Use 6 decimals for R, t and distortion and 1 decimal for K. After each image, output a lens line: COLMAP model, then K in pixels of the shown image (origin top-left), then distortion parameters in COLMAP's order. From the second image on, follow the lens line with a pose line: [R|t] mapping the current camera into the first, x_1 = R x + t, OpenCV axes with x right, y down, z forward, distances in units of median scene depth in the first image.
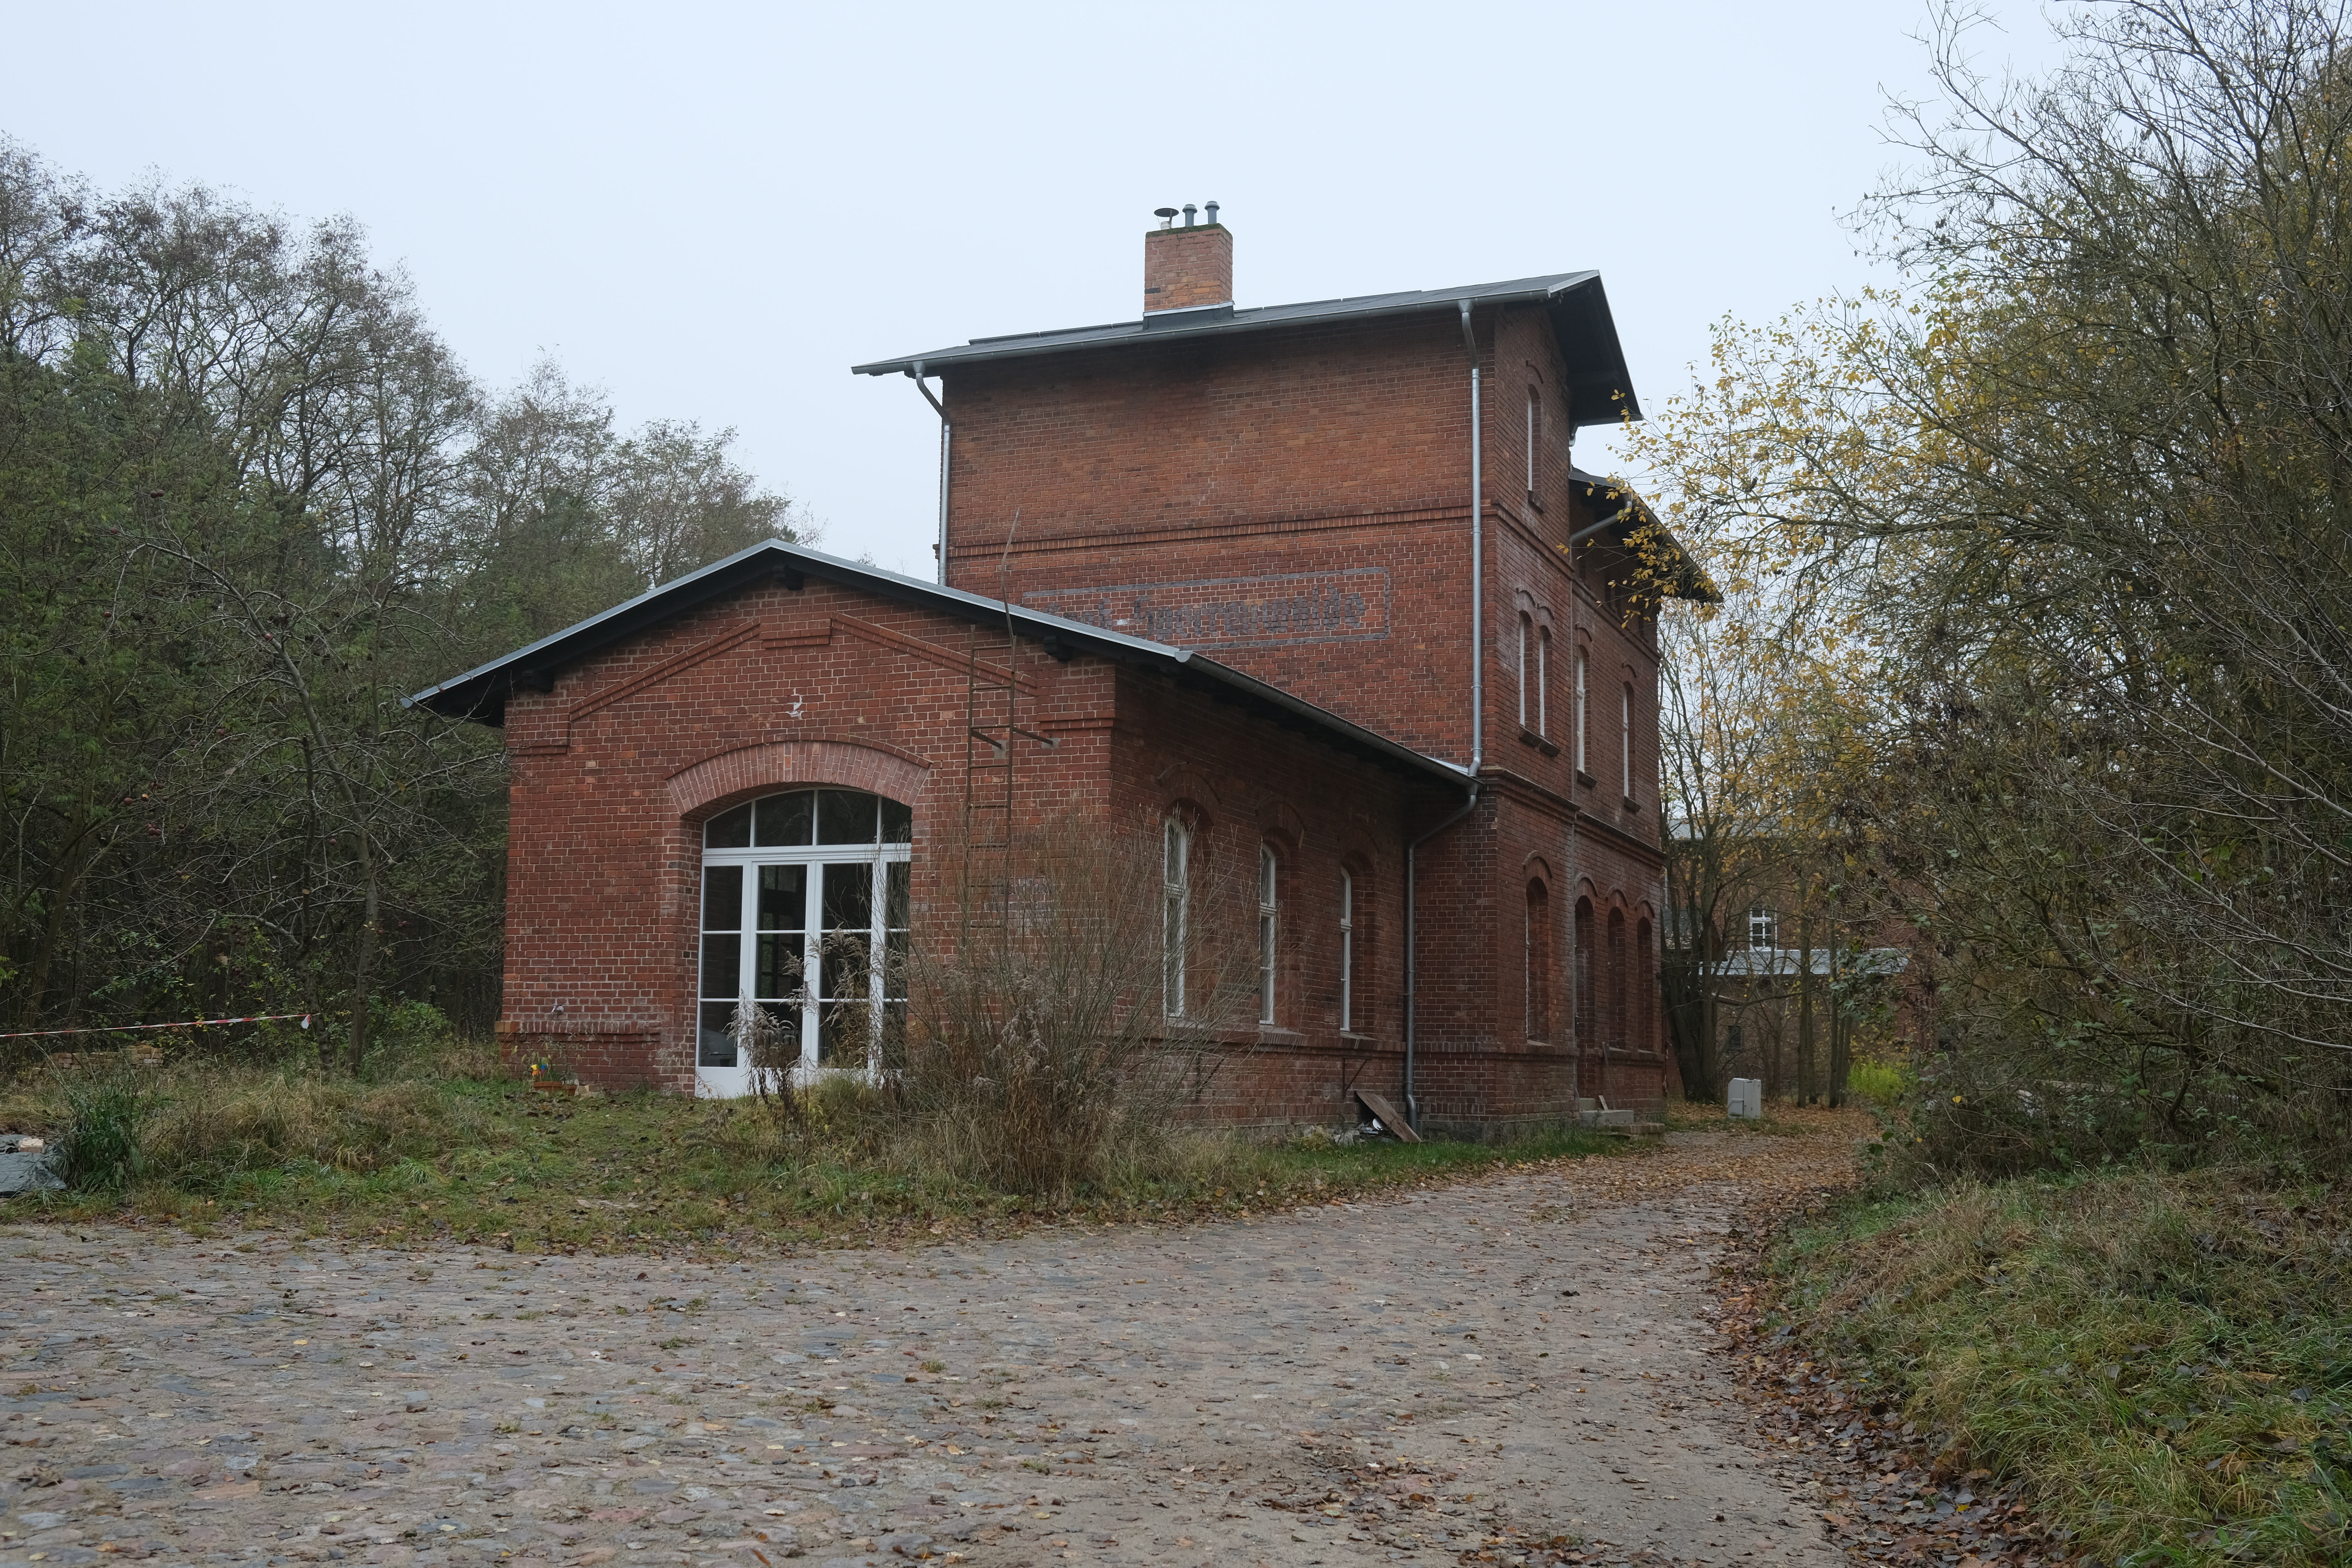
lens RADIAL K [[2370.6, 0, 1176.2], [0, 2370.6, 784.9], [0, 0, 1]] dist [0.008038, 0.000000]
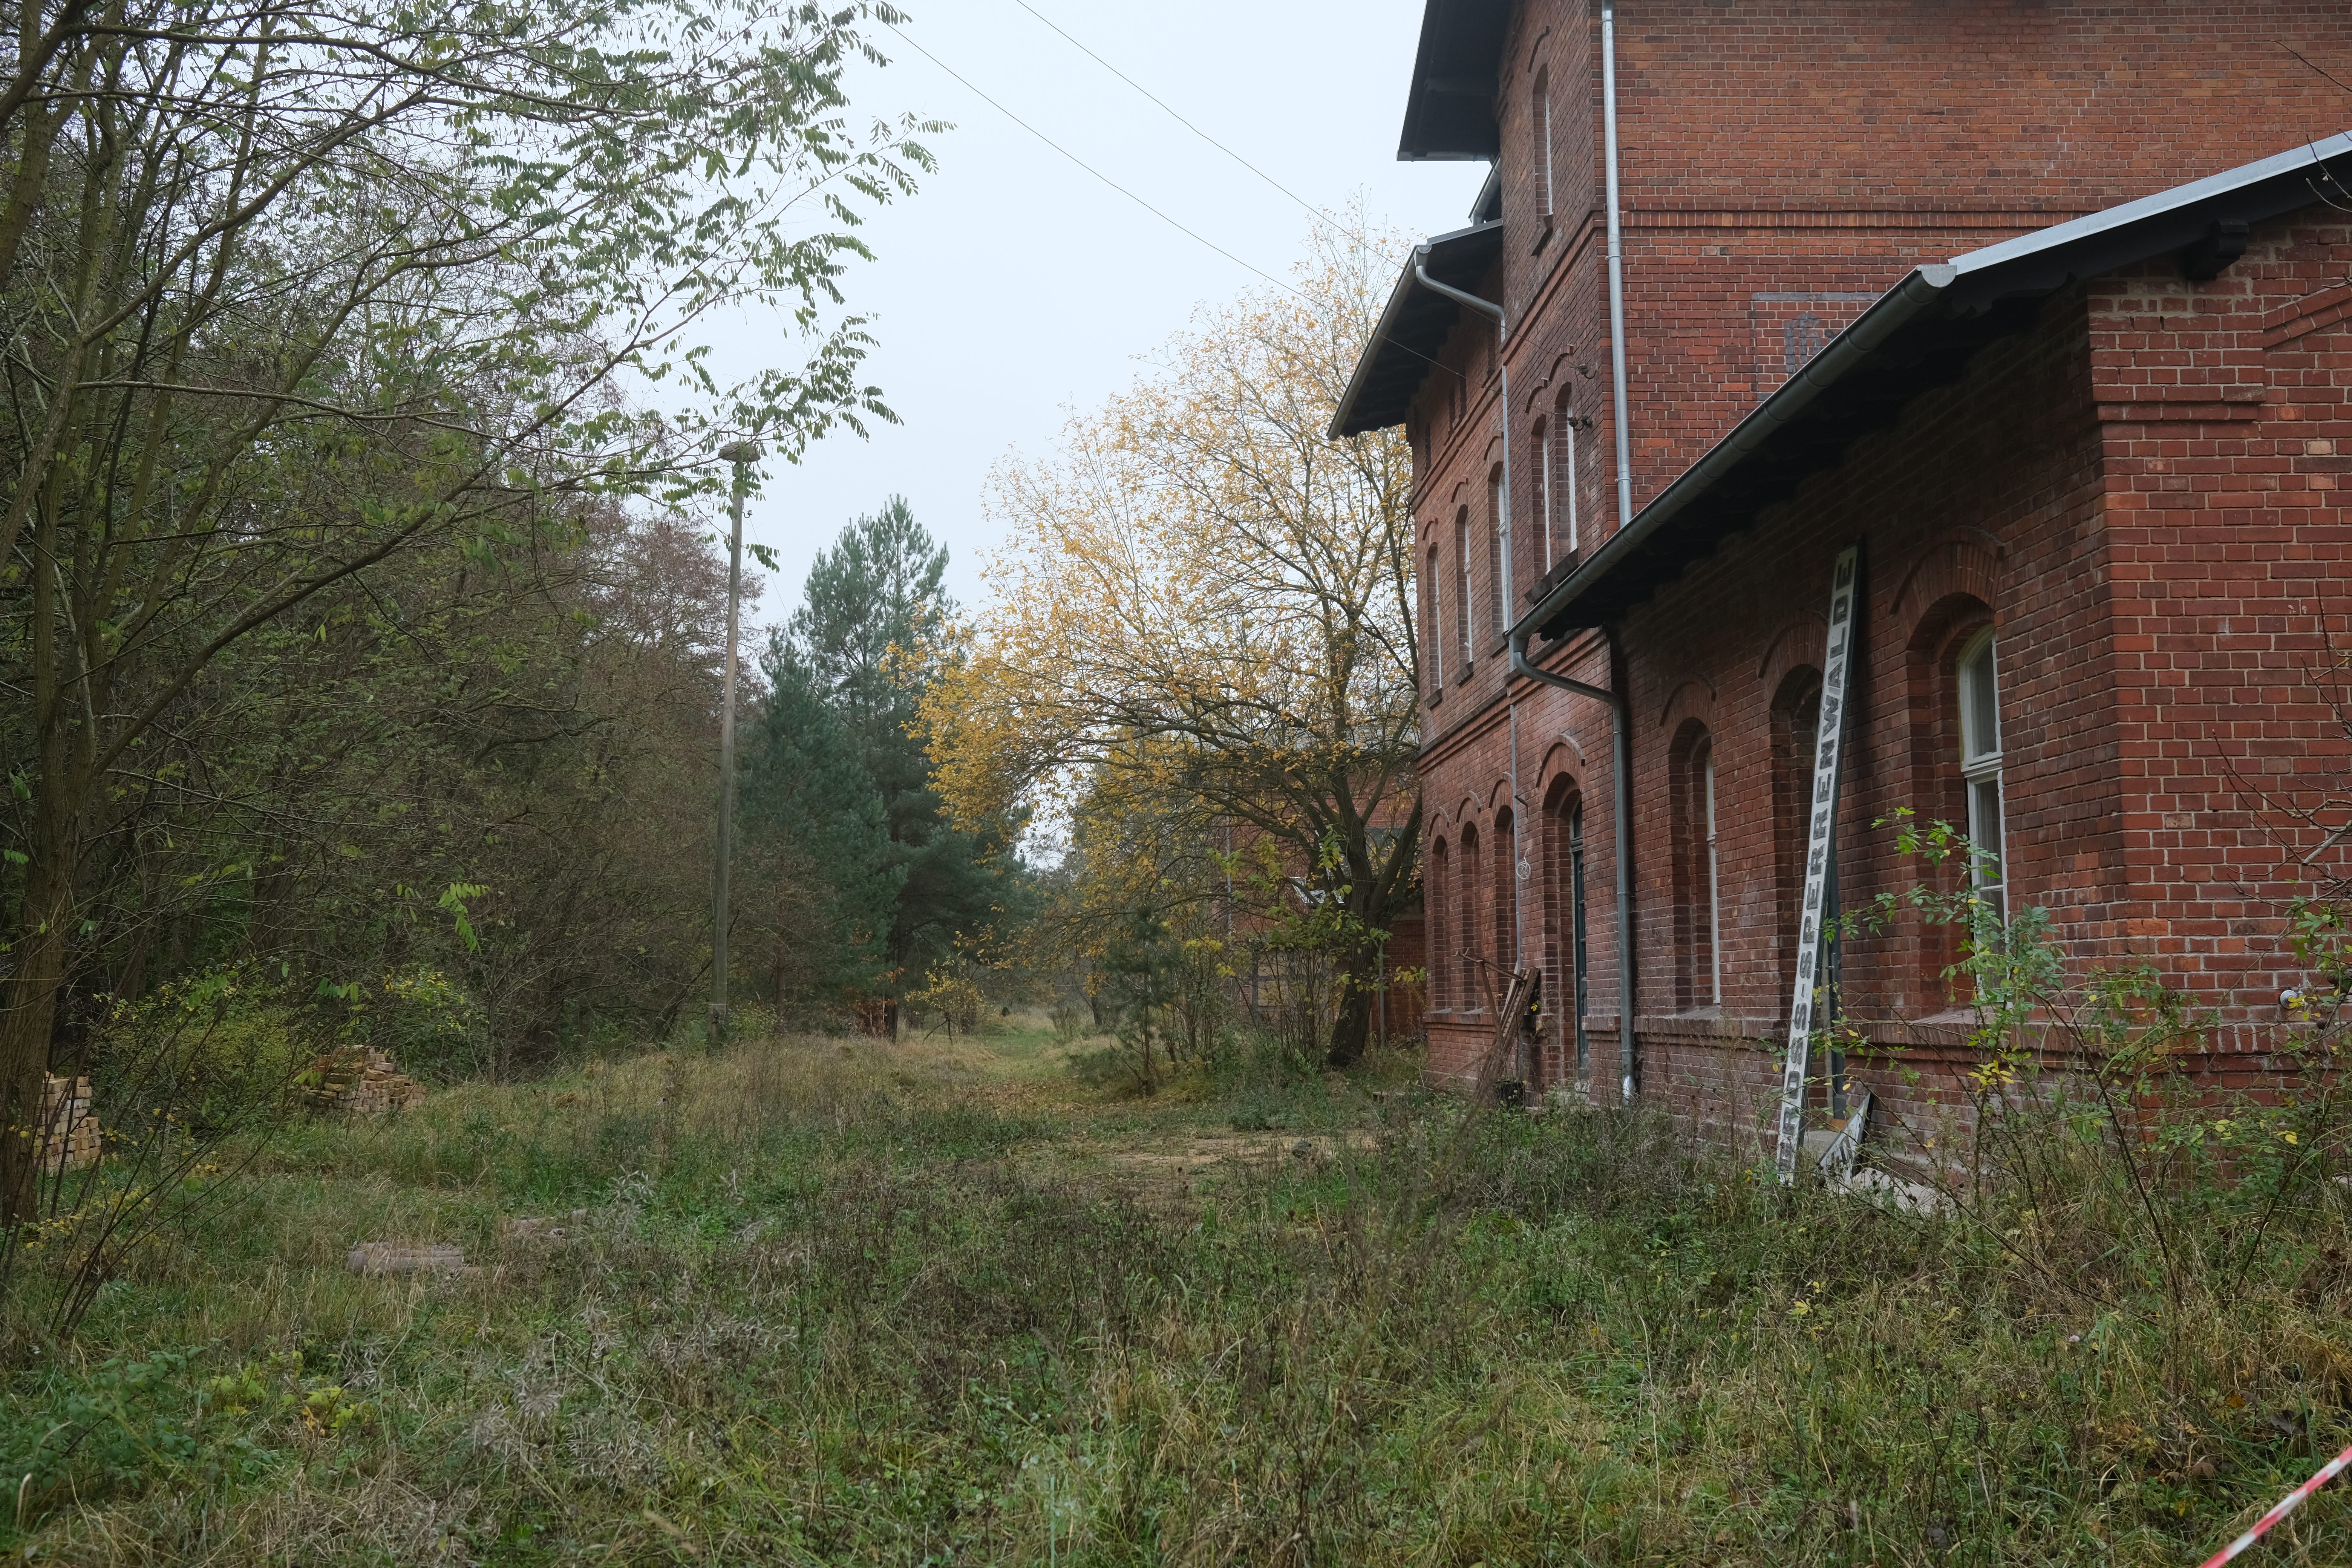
lens RADIAL K [[2370.6, 0, 1175.7], [0, 2370.6, 783.1], [0, 0, 1]] dist [0.008038, 0.000000]
pose [[0.912018, 0.012212, 0.409969, -0.472673], [-0.024079, 0.999427, 0.023795, 0.036962], [-0.409443, -0.031573, 0.911789, 0.513048]]
